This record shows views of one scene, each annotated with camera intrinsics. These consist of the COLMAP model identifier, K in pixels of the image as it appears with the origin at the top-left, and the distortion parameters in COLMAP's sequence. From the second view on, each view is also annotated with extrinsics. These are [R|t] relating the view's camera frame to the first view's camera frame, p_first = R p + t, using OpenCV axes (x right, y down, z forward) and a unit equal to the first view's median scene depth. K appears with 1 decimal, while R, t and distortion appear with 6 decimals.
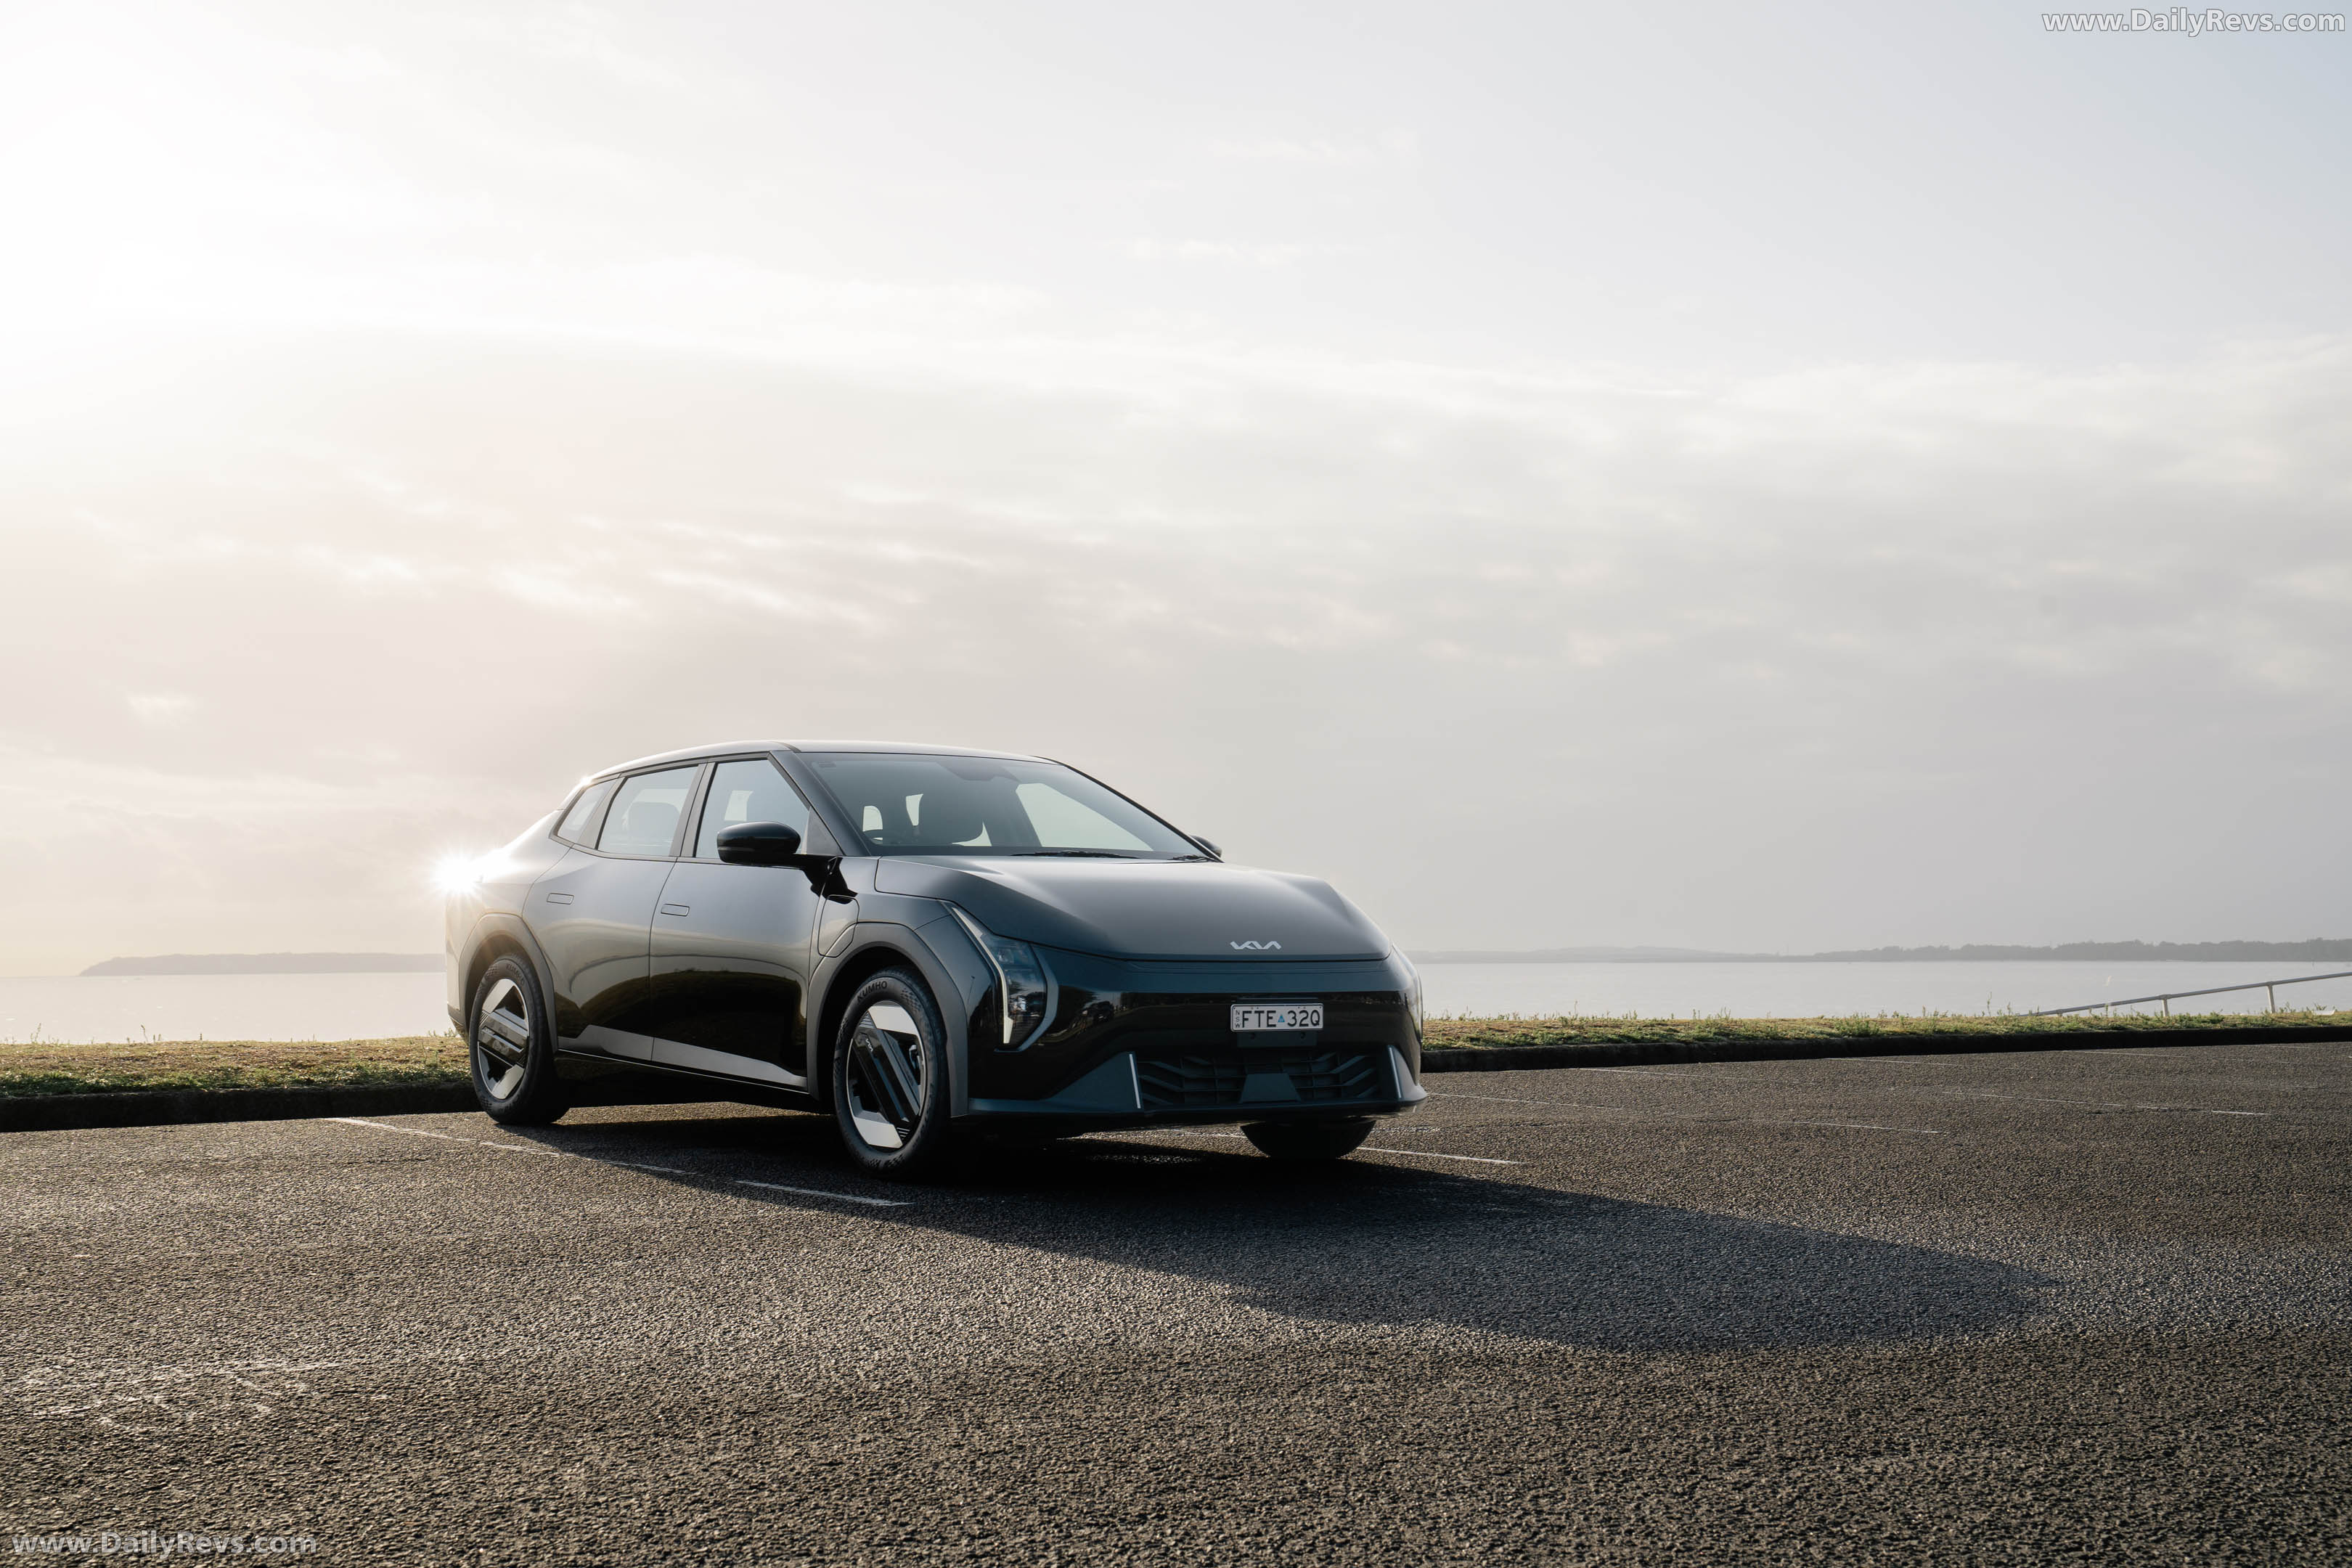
lens RADIAL K [[2880.6, 0, 1176.0], [0, 2880.6, 784.0], [0, 0, 1]] dist [0.087347, -0.018365]
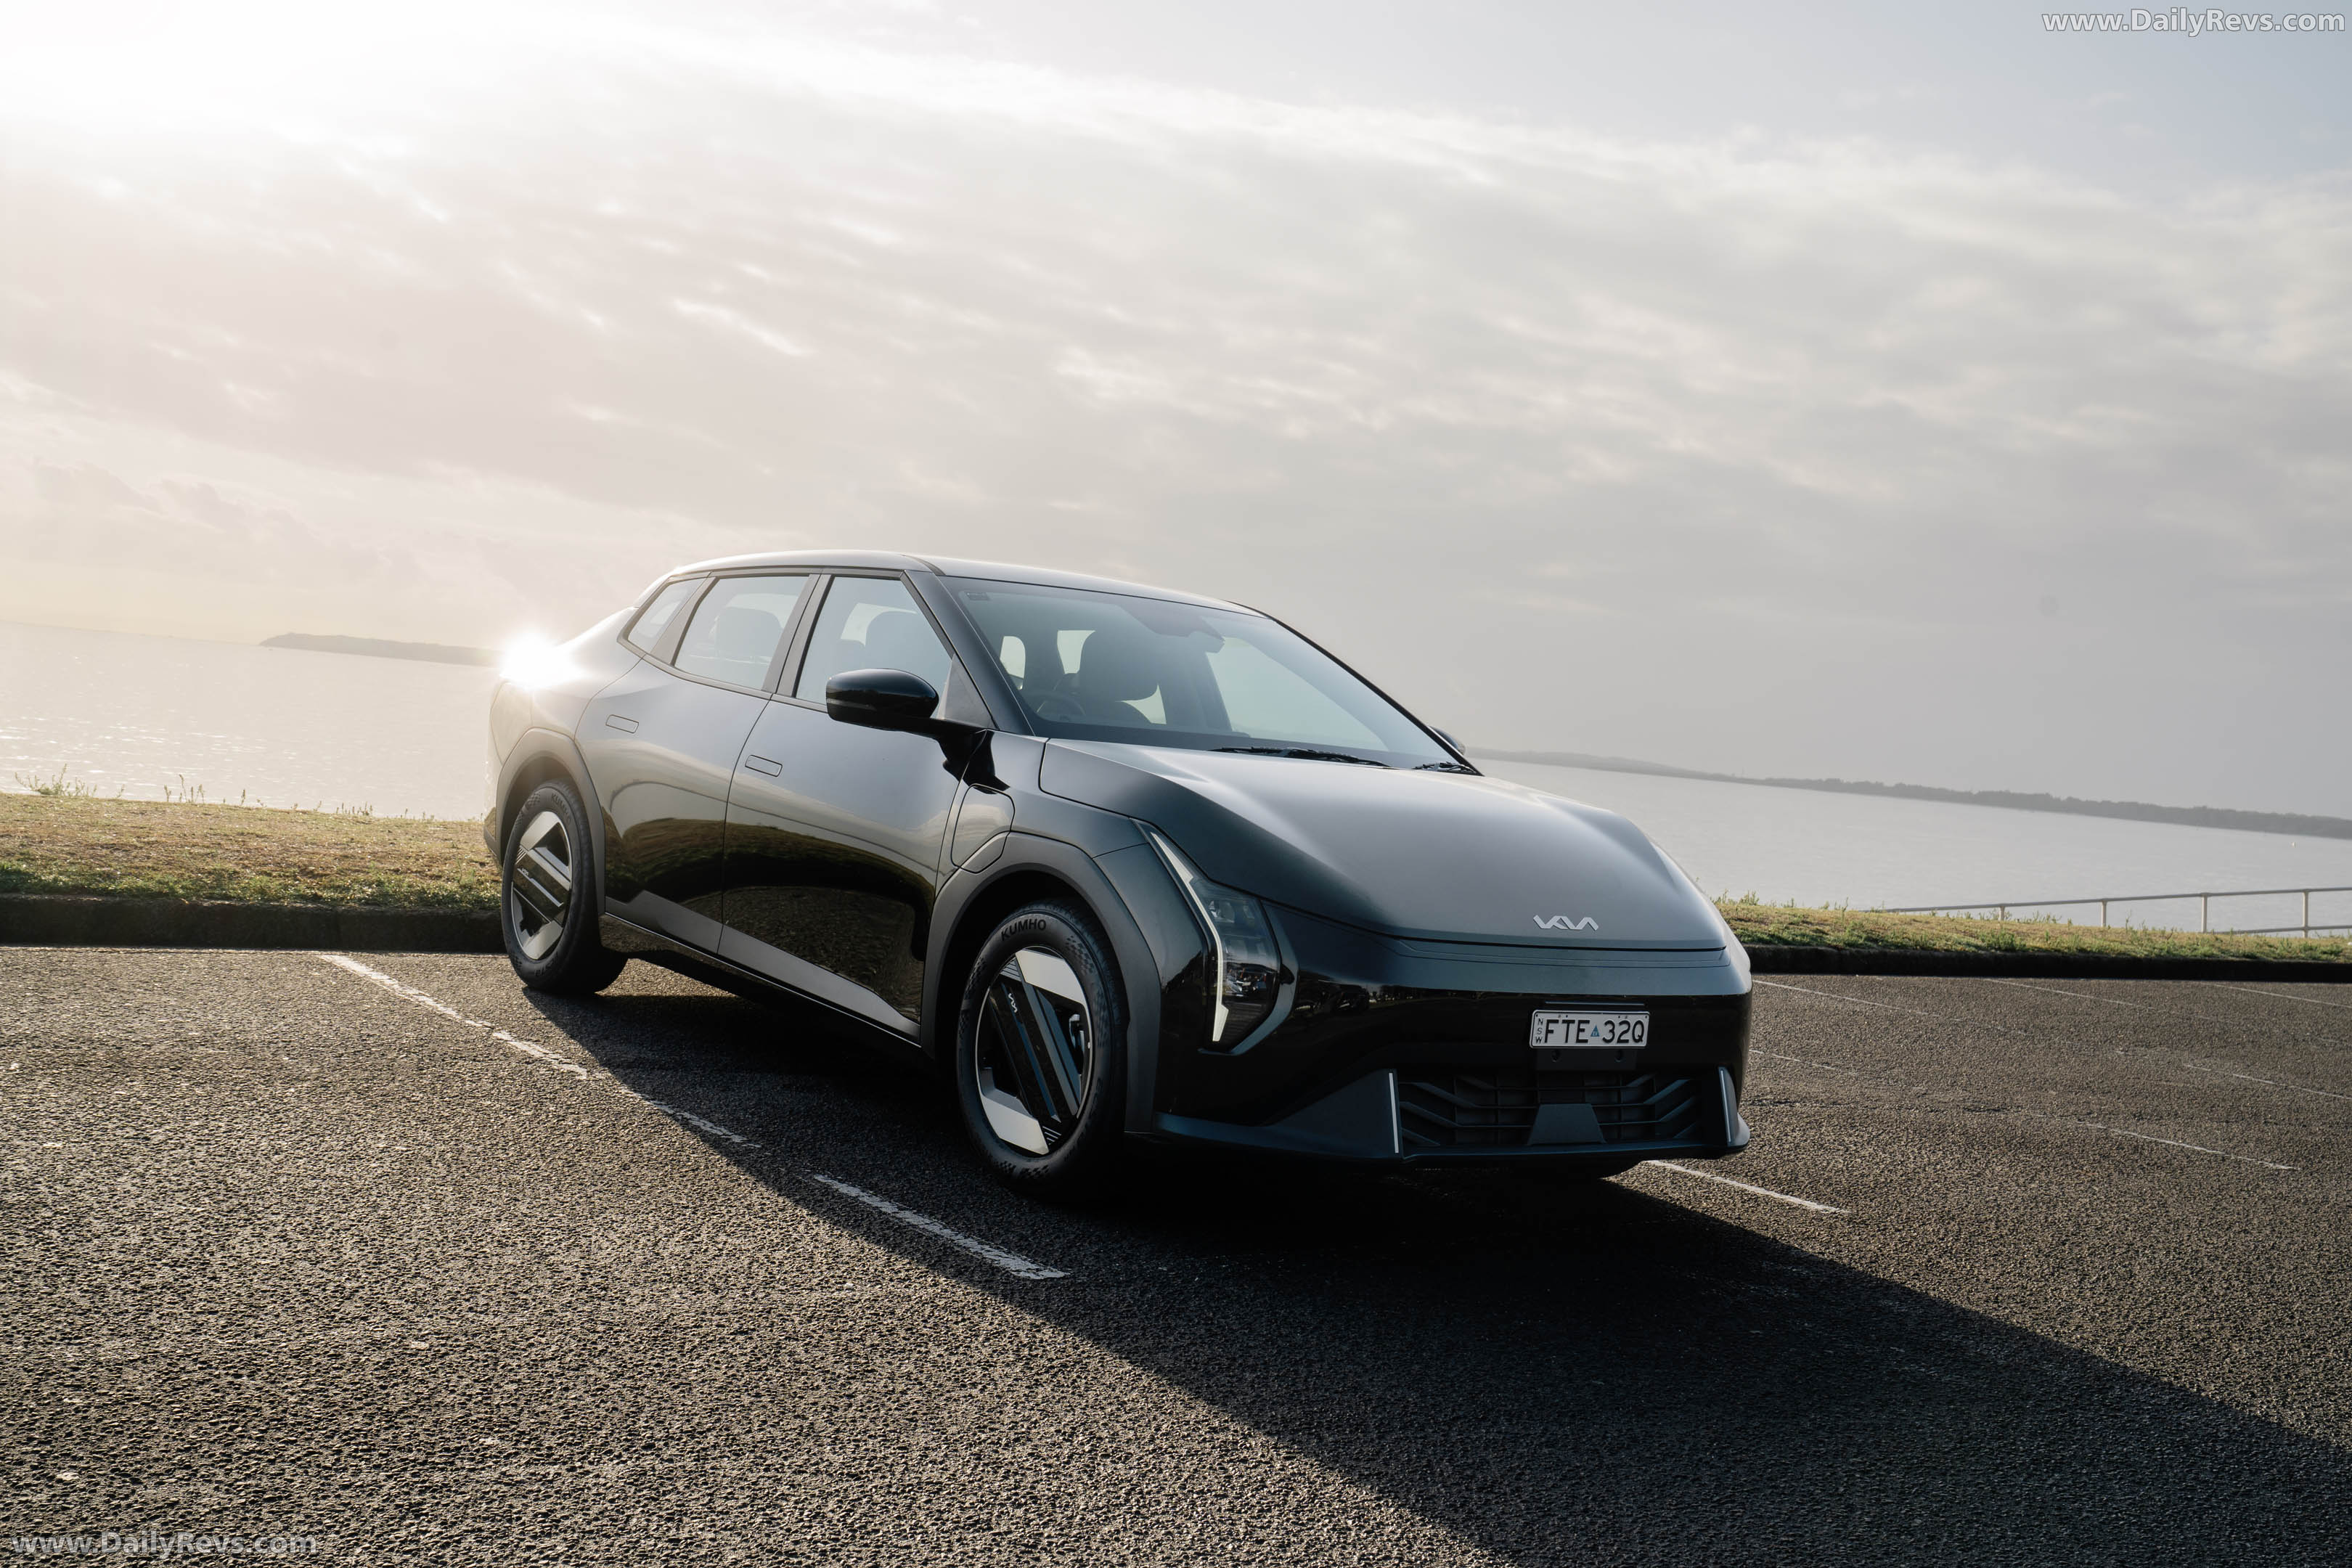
lens RADIAL K [[2530.5, 0, 1176.0], [0, 2530.5, 784.0], [0, 0, 1]] dist [0.017145, 0.047100]
pose [[0.995039, 0.099076, -0.009001, -0.061702], [-0.097971, 0.991606, 0.084371, -0.019943], [0.017285, -0.083070, 0.996394, 0.353599]]
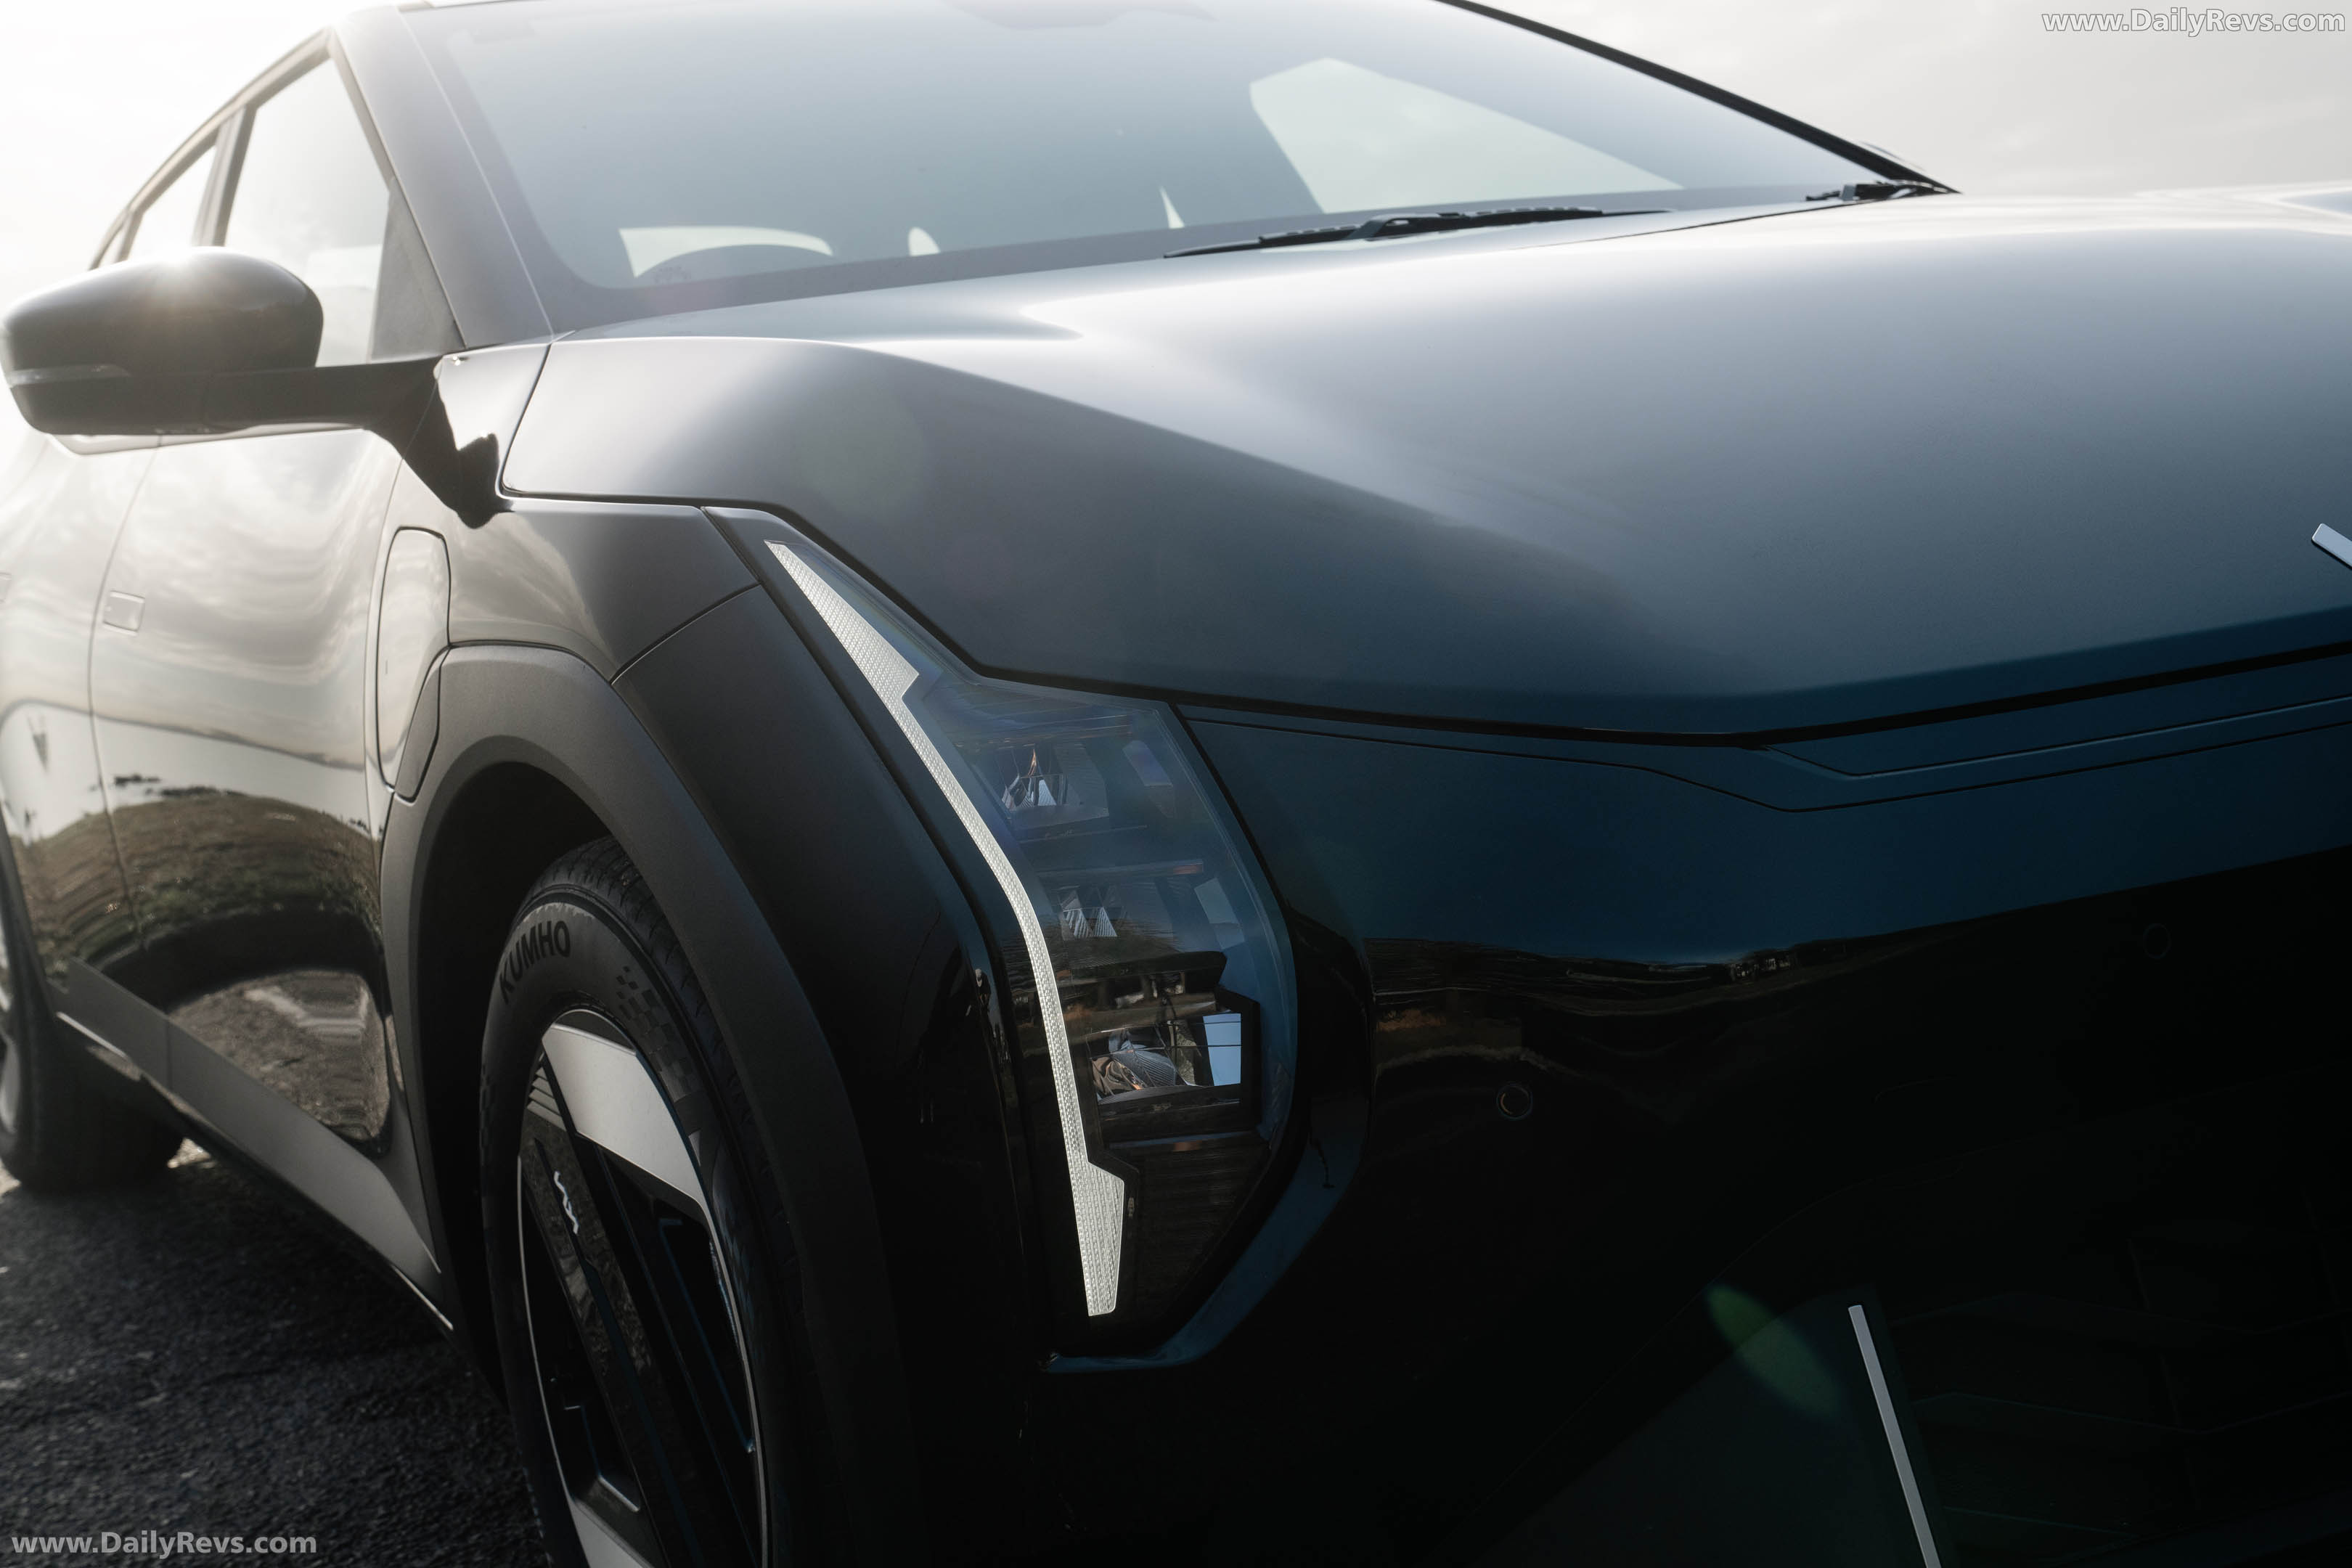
lens RADIAL K [[3123.7, 0, 1176.0], [0, 3123.7, 784.0], [0, 0, 1]] dist [-0.005124, -0.005522]
pose [[0.982082, -0.111772, -0.151732, -0.020738], [0.134470, 0.979703, 0.148663, 0.029011], [0.132036, -0.166403, 0.977178, 0.737297]]
